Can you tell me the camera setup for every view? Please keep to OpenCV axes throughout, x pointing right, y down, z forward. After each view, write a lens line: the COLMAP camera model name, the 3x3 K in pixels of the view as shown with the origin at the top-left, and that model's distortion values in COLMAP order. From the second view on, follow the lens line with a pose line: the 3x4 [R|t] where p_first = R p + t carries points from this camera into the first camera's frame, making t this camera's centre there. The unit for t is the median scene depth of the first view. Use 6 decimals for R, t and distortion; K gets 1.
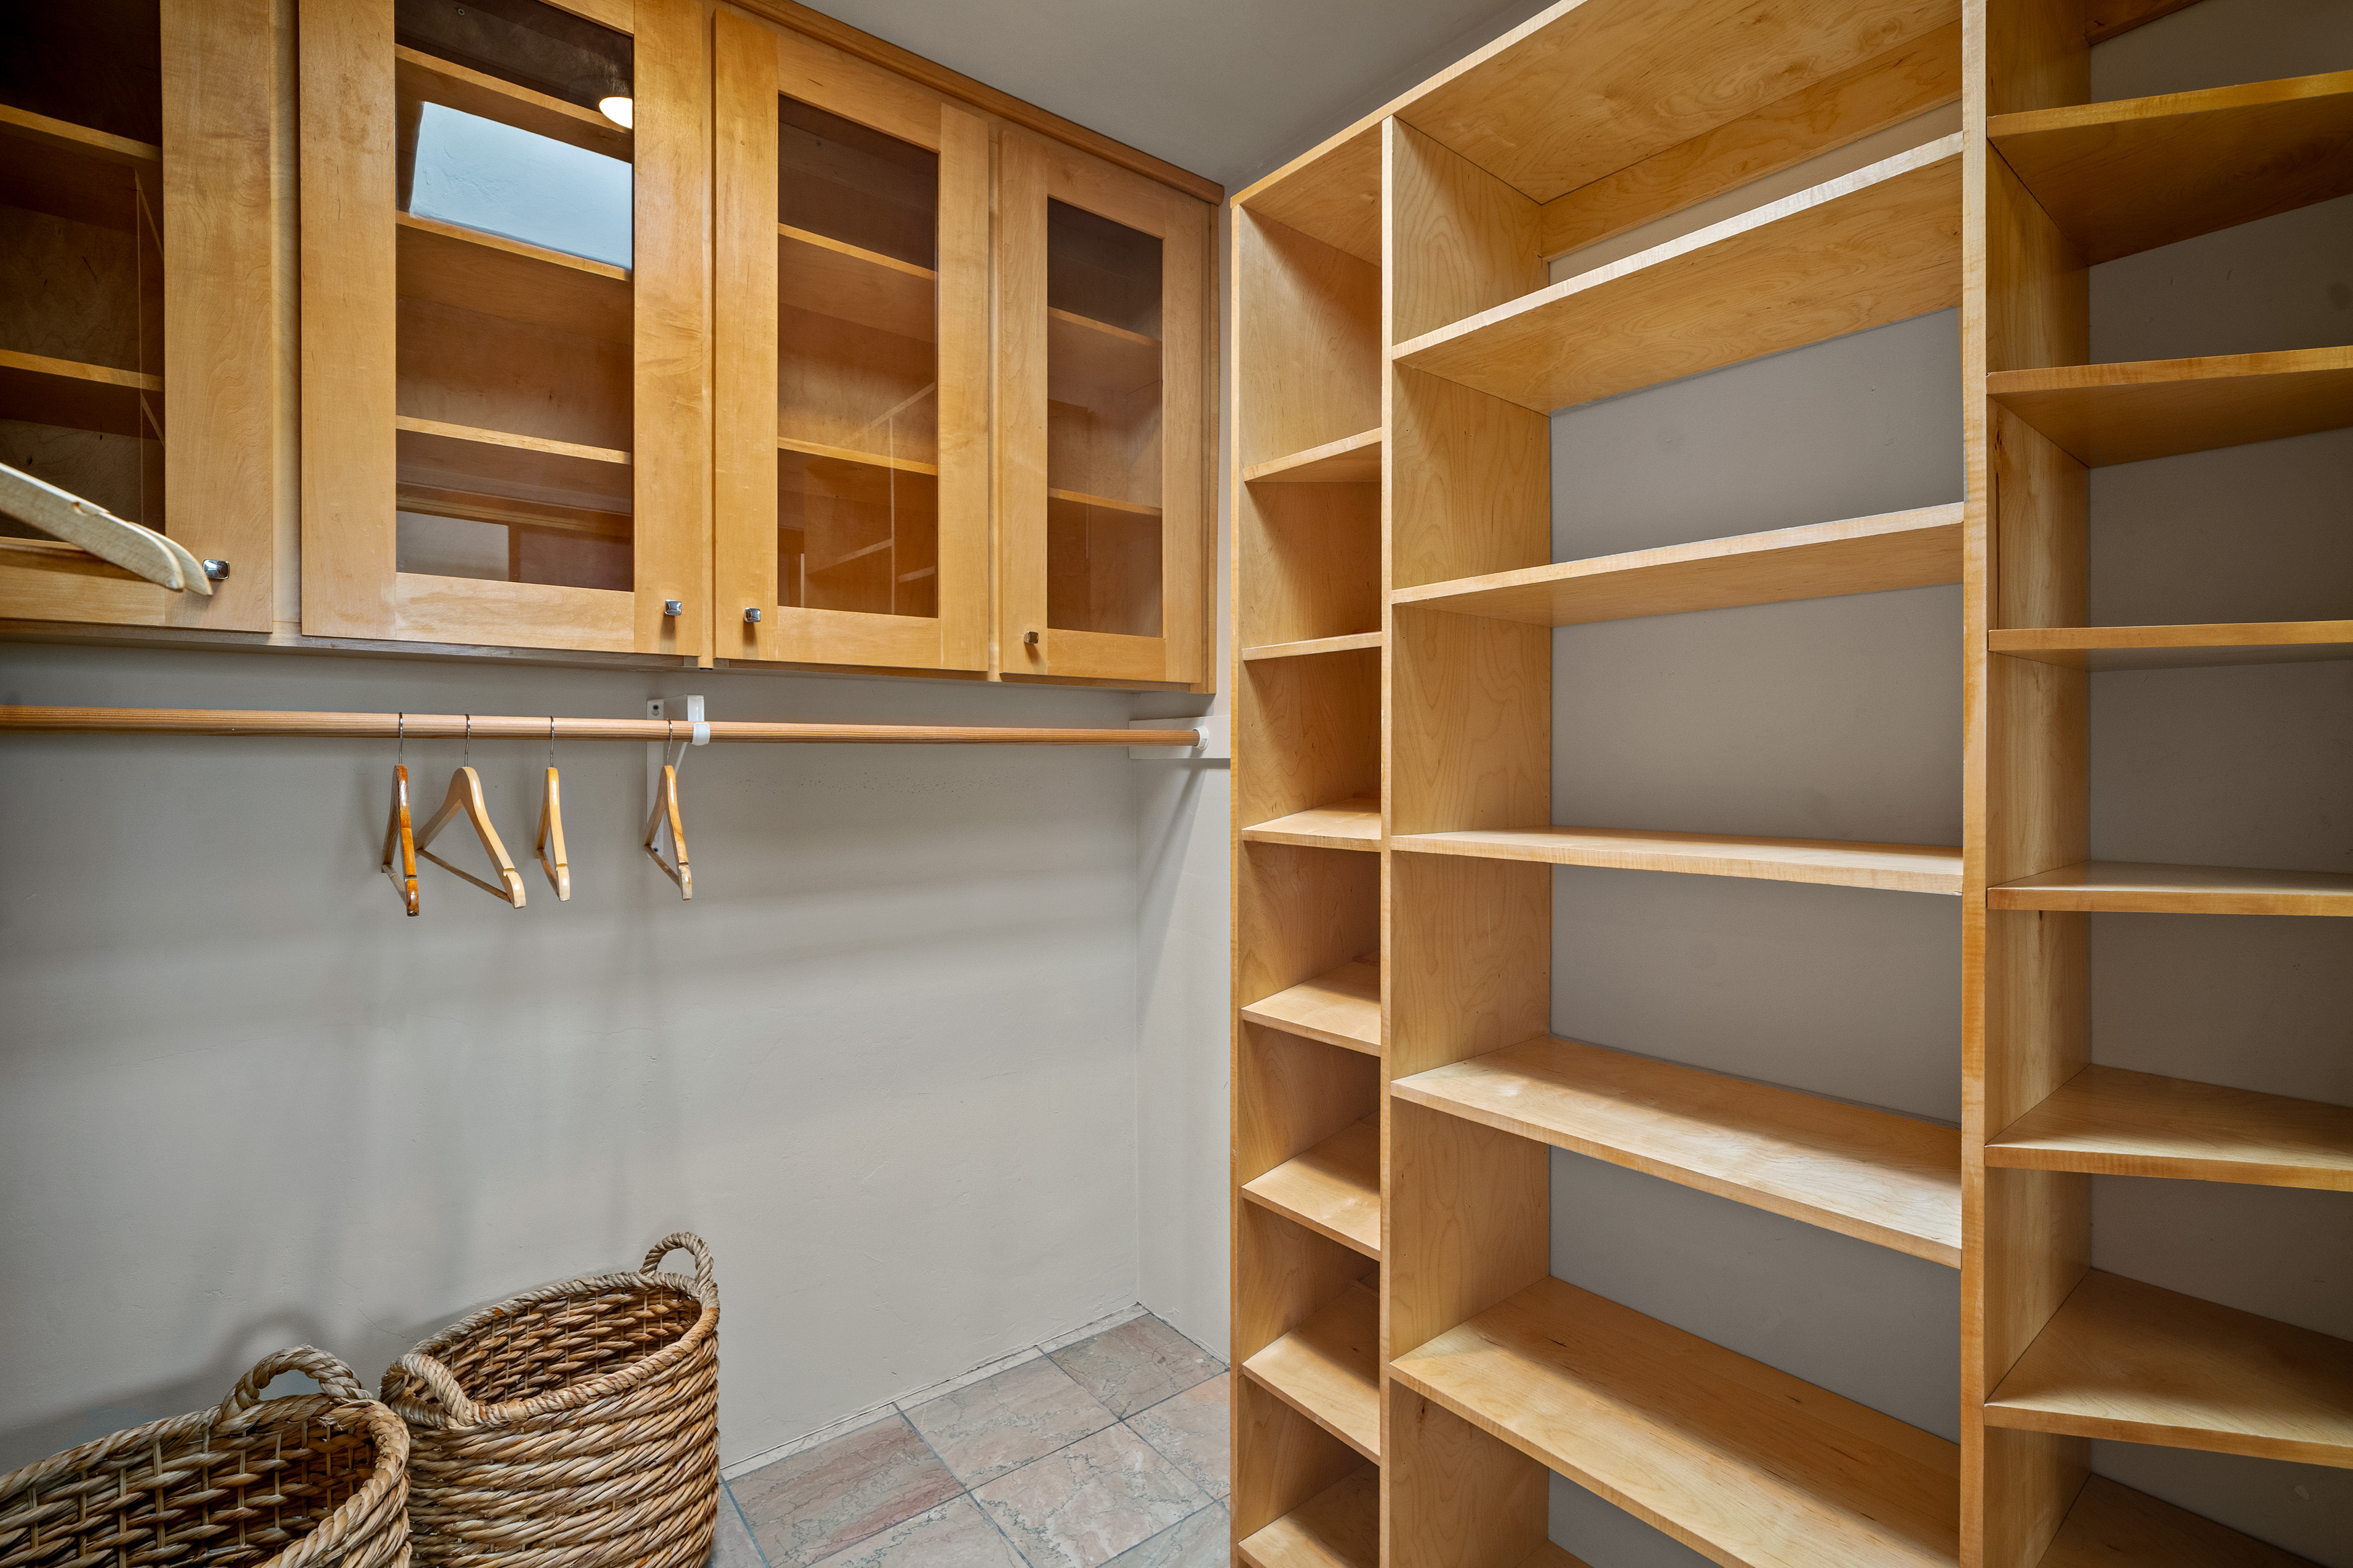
lens RADIAL K [[1086.1, 0, 1181.5], [0, 1086.1, 778.1], [0, 0, 1]] dist [0.021742, 0.006723]
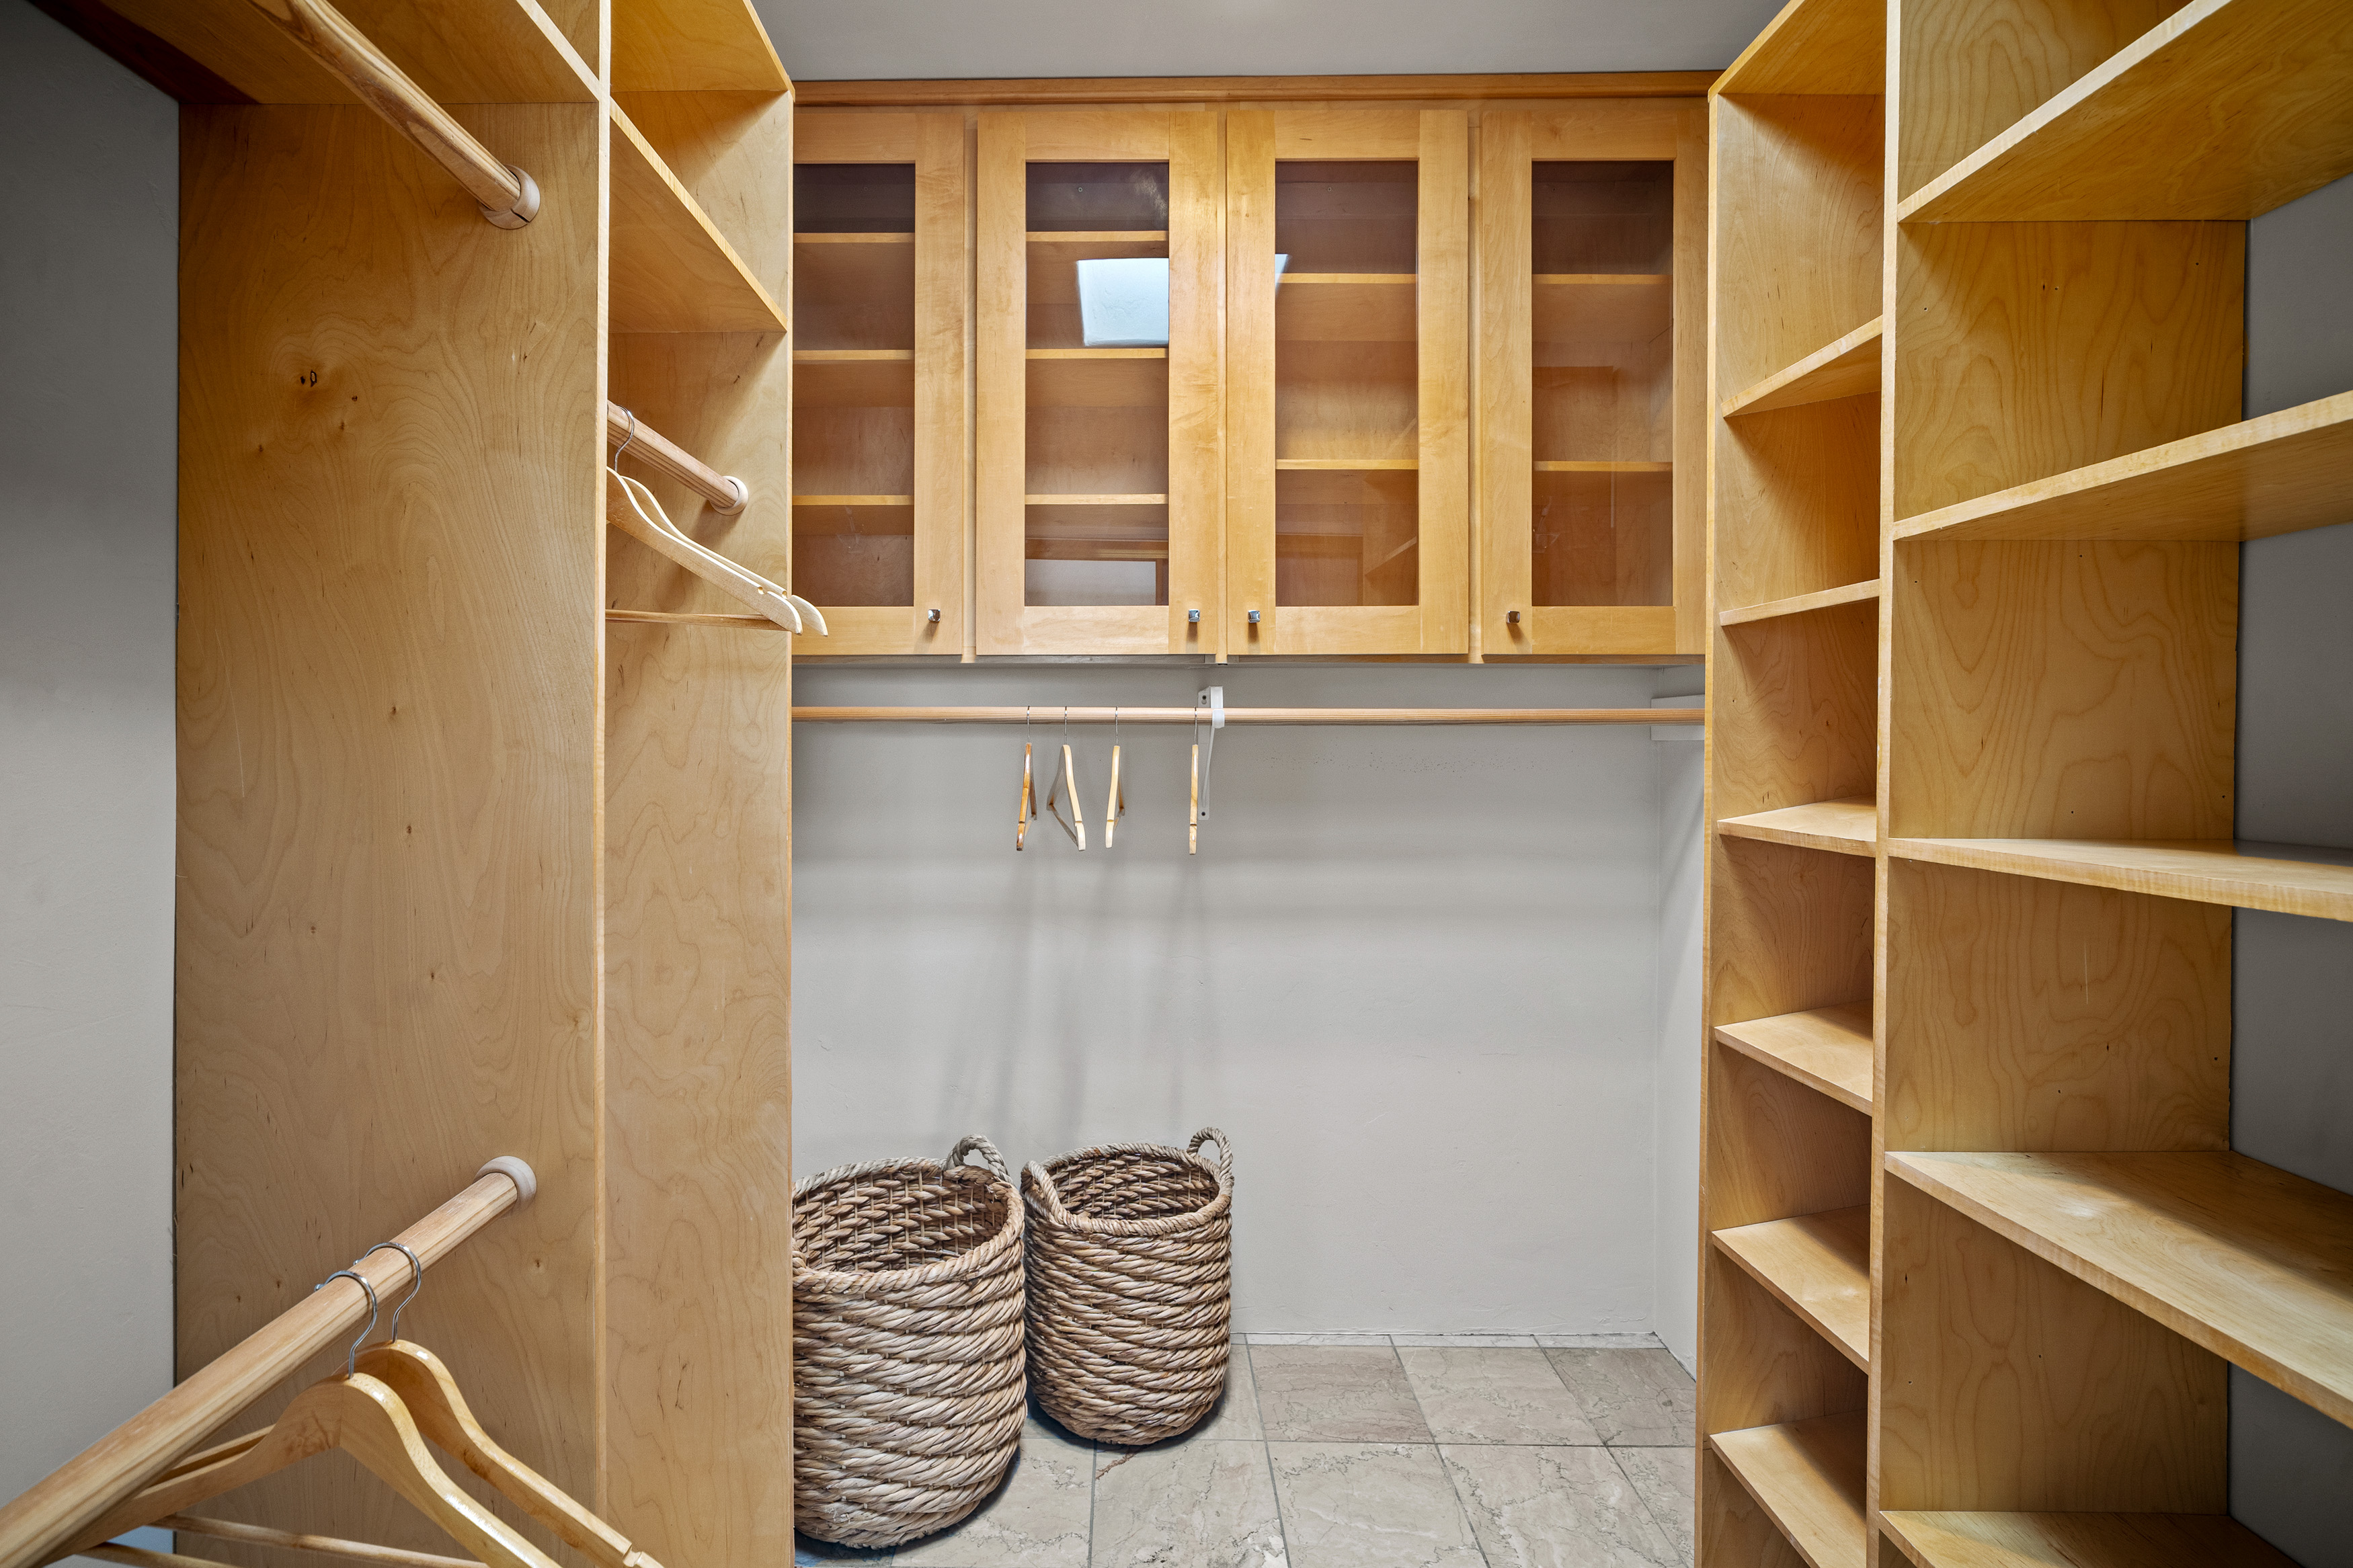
lens RADIAL K [[1022.5, 0, 1172.6], [0, 1022.5, 769.8], [0, 0, 1]] dist [0.020144, 0.004691]
pose [[0.775346, 0.019680, -0.631230, 0.243436], [-0.013750, 0.999803, 0.014282, 0.000408], [0.631387, -0.002394, 0.775465, 0.094091]]
